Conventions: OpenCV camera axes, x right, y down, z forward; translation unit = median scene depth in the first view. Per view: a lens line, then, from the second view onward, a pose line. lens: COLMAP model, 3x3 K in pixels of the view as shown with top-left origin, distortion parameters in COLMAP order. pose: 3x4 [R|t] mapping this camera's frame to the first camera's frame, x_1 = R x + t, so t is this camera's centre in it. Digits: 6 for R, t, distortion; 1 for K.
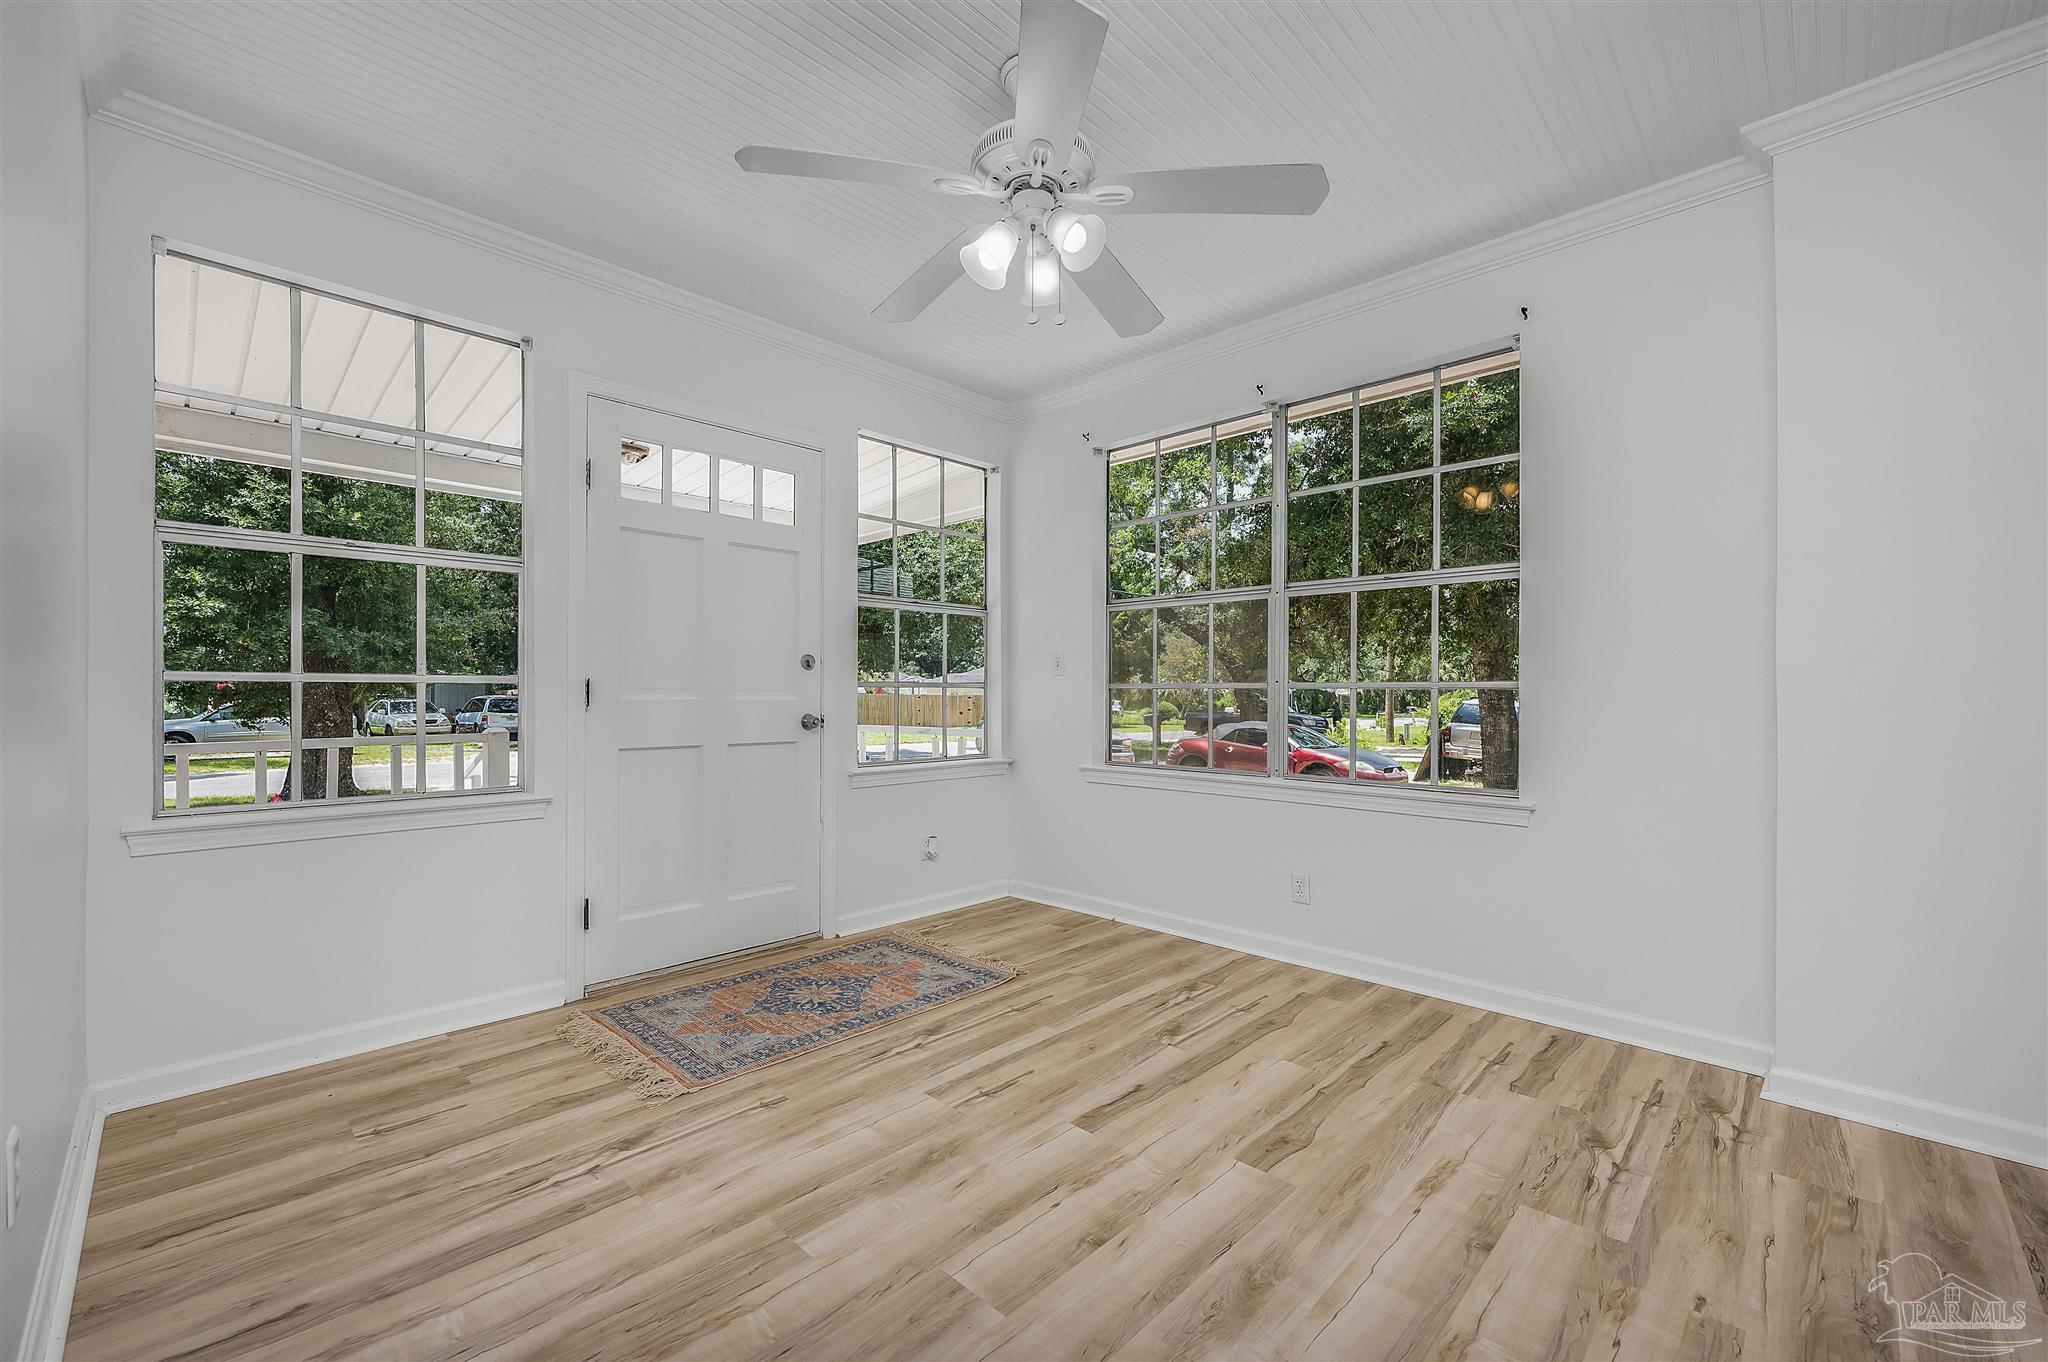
lens RADIAL K [[841.2, 0, 1030.2], [0, 841.2, 685.1], [0, 0, 1]] dist [-0.000876, -0.000057]
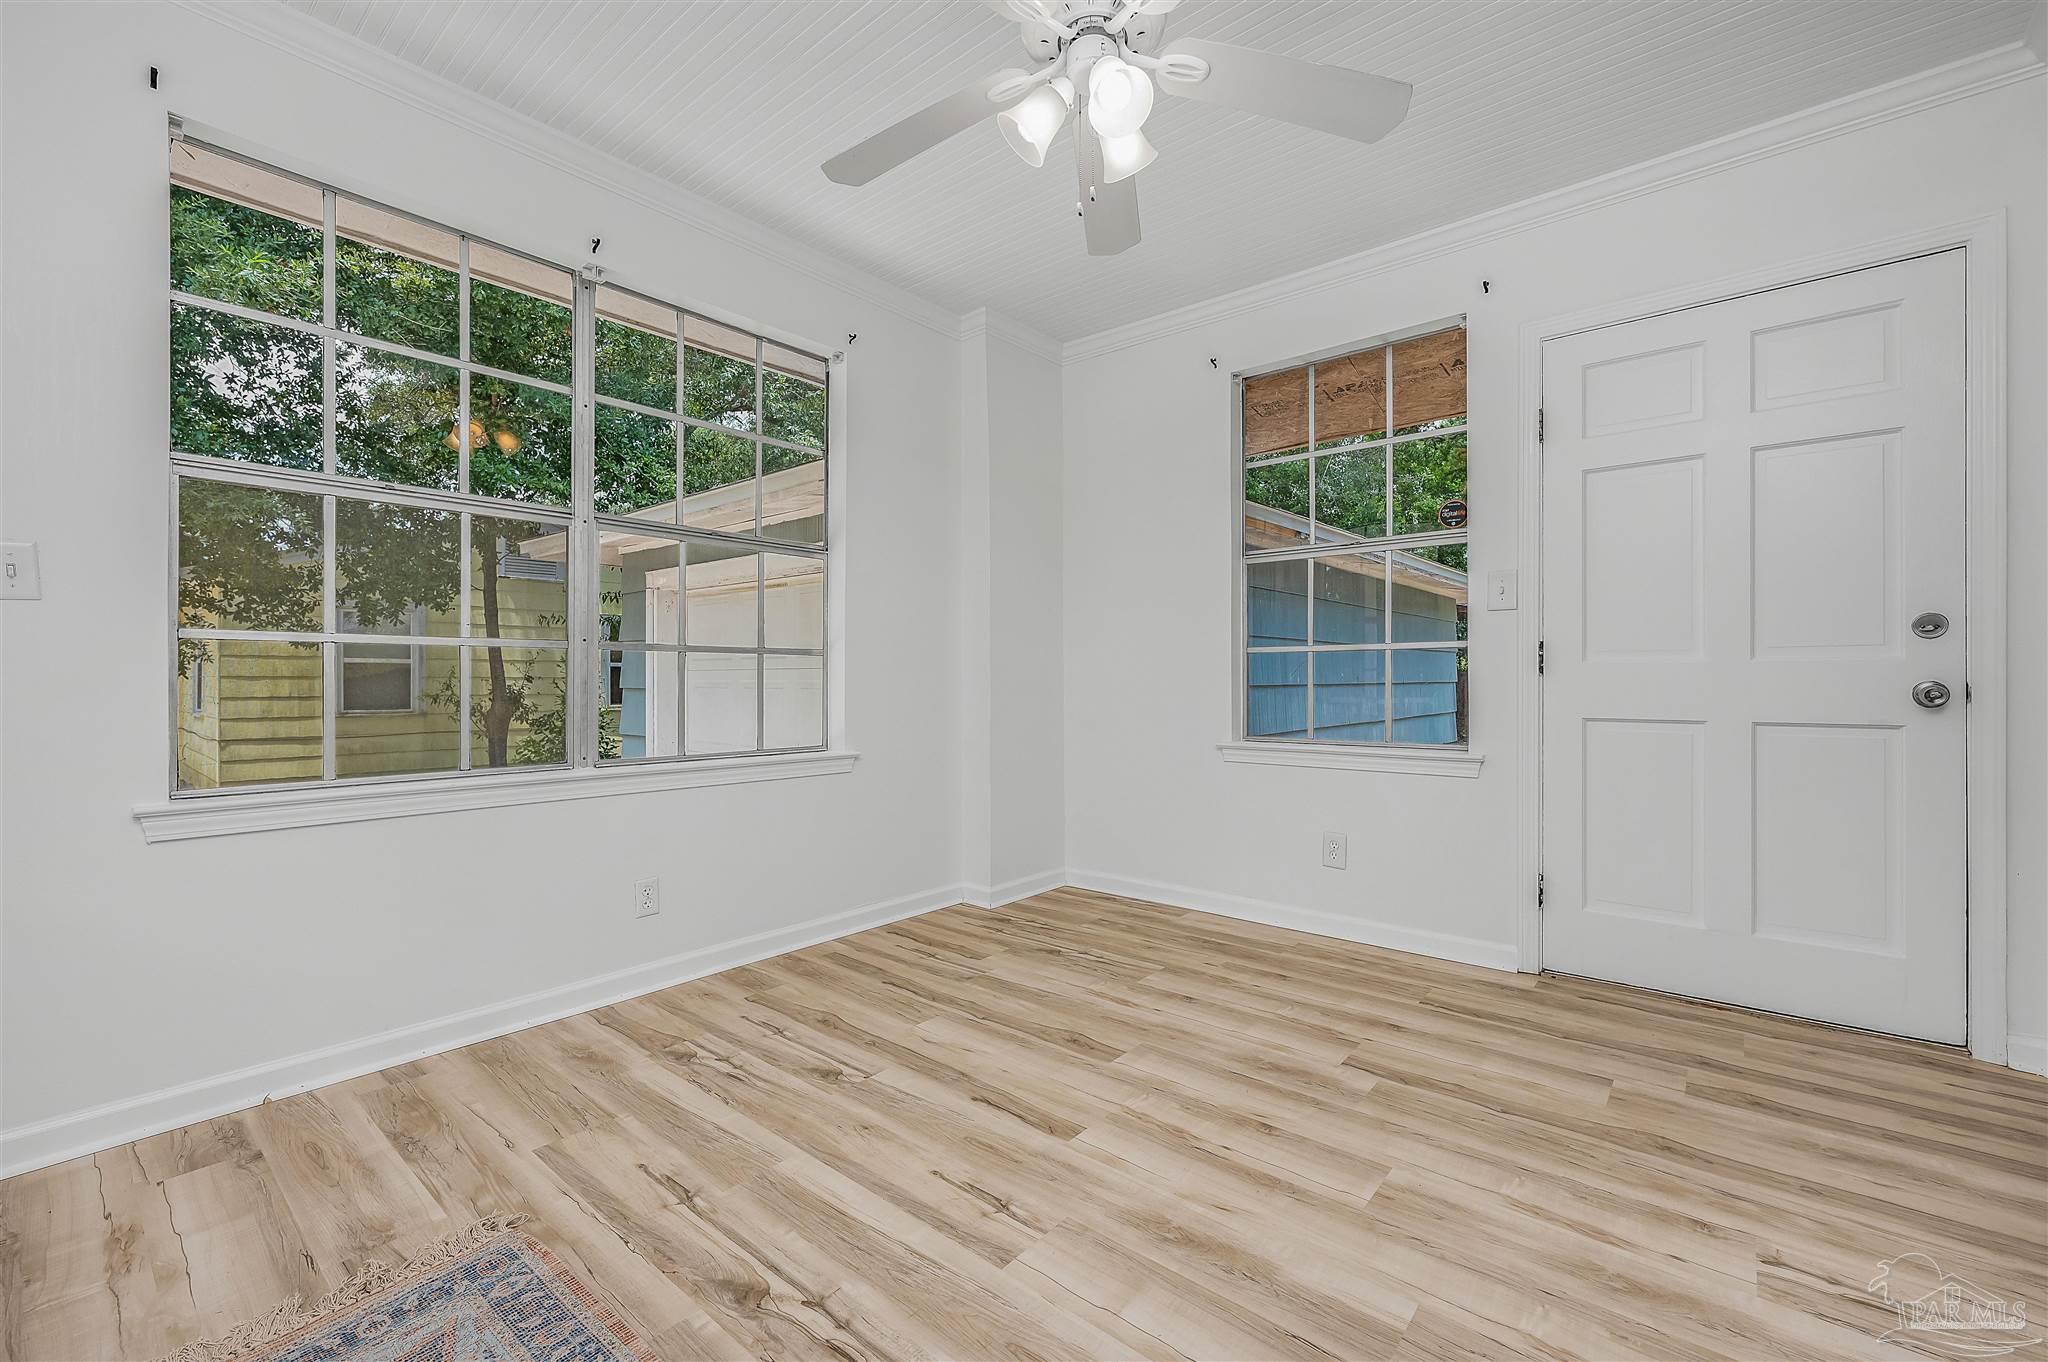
lens RADIAL K [[841.2, 0, 1030.2], [0, 841.2, 685.1], [0, 0, 1]] dist [-0.000876, -0.000057]
pose [[-0.068409, -0.008002, 0.997625, -0.720122], [-0.008201, 0.999939, 0.007458, 0.040598], [-0.997624, -0.007671, -0.068471, 0.980611]]
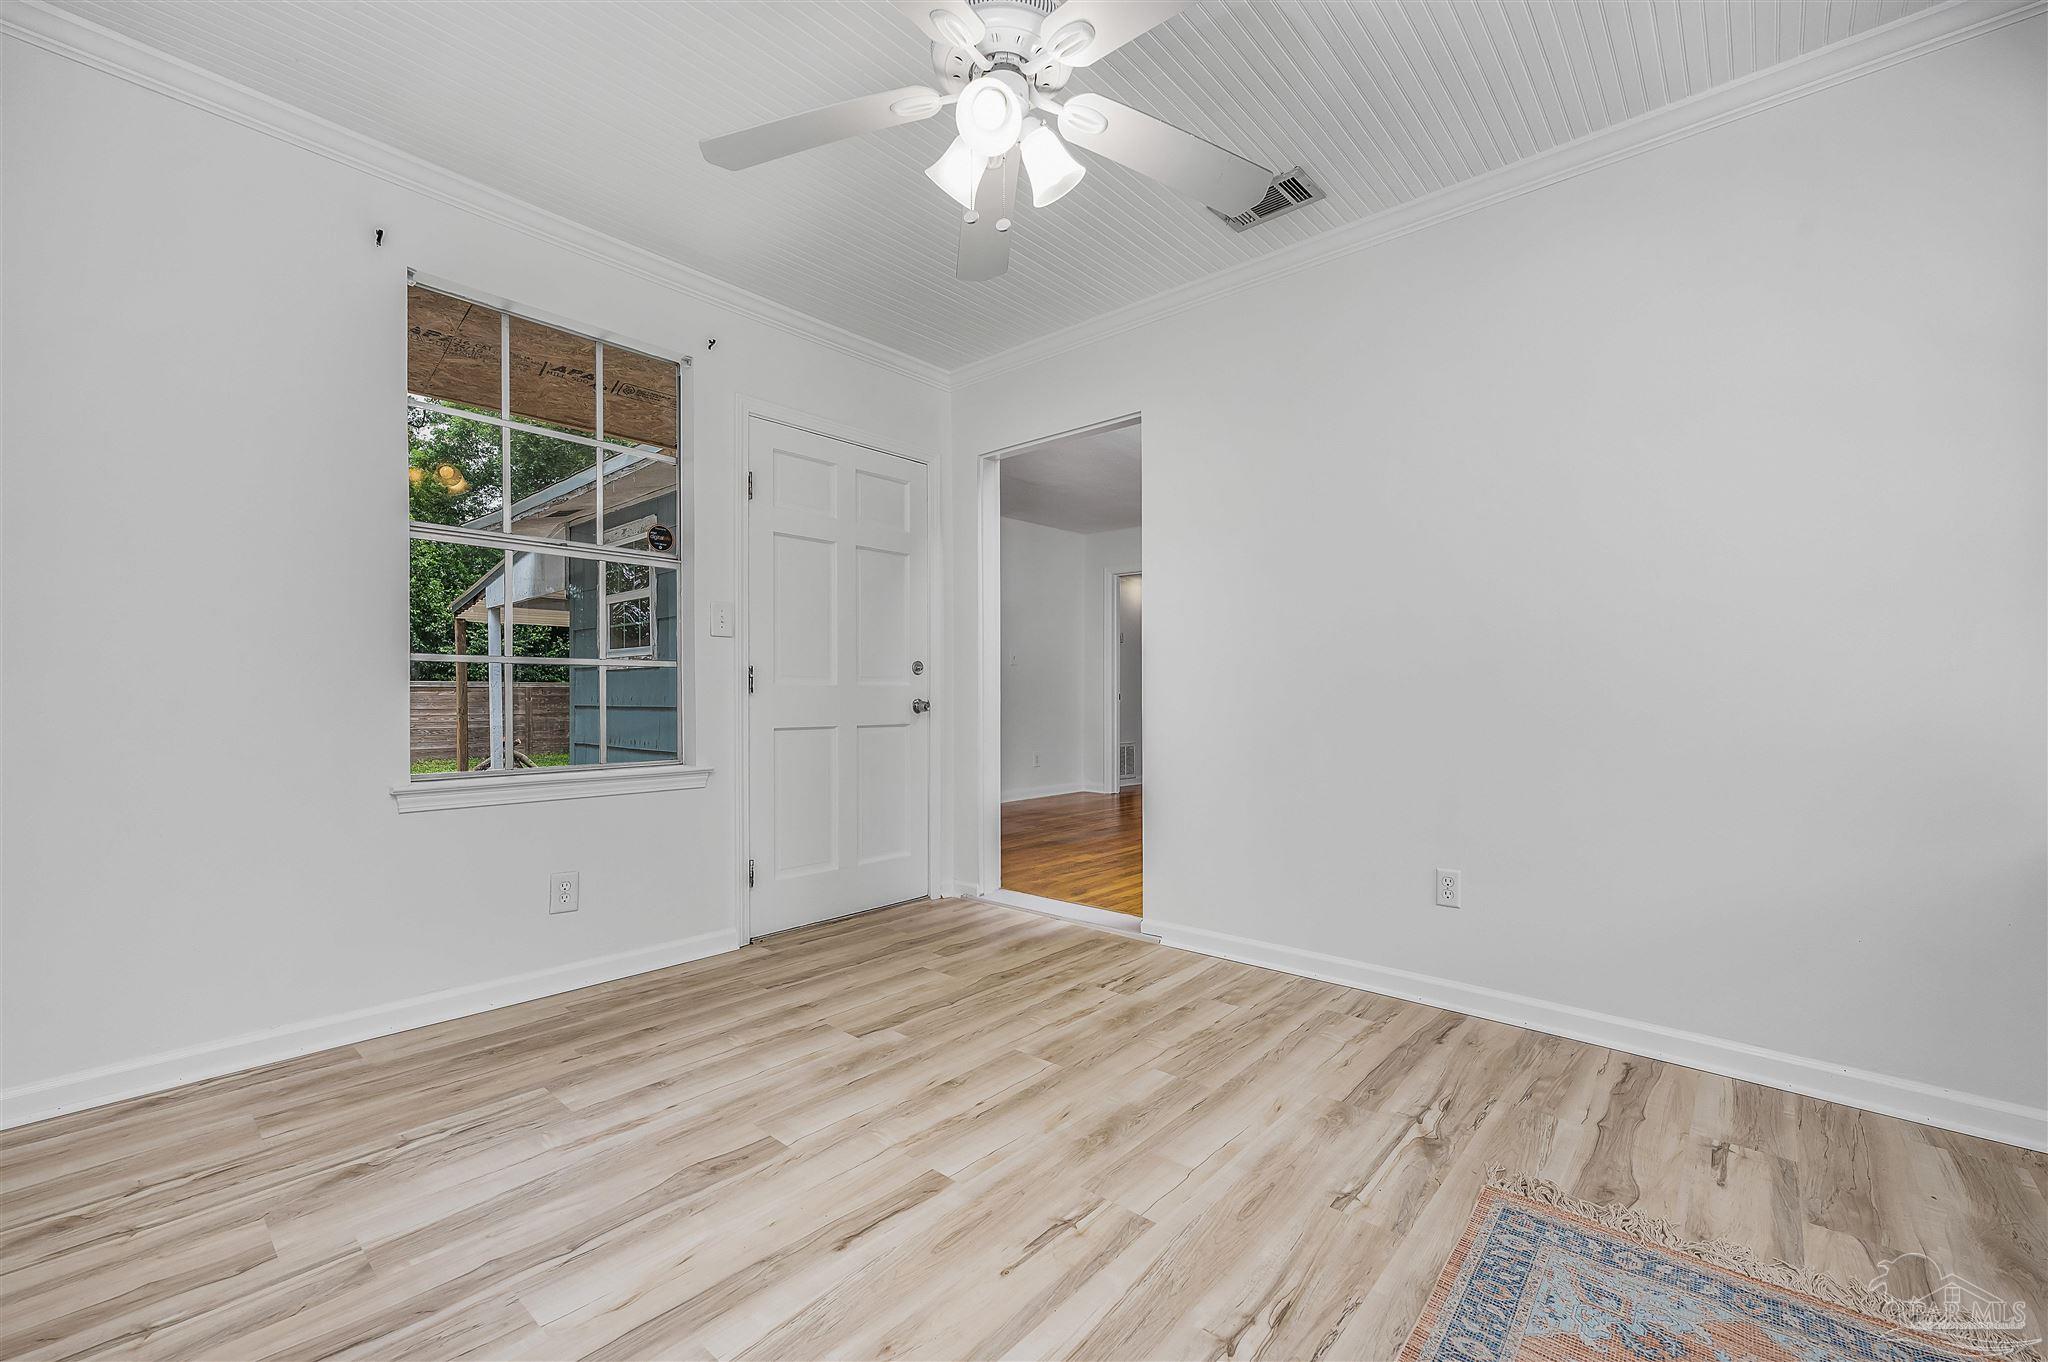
lens RADIAL K [[841.2, 0, 1030.2], [0, 841.2, 685.1], [0, 0, 1]] dist [-0.000876, -0.000057]
pose [[-0.998905, -0.003971, -0.046620, 0.012846], [-0.002869, 0.999716, -0.023662, 0.047191], [0.046701, -0.023503, -0.998632, 1.637437]]
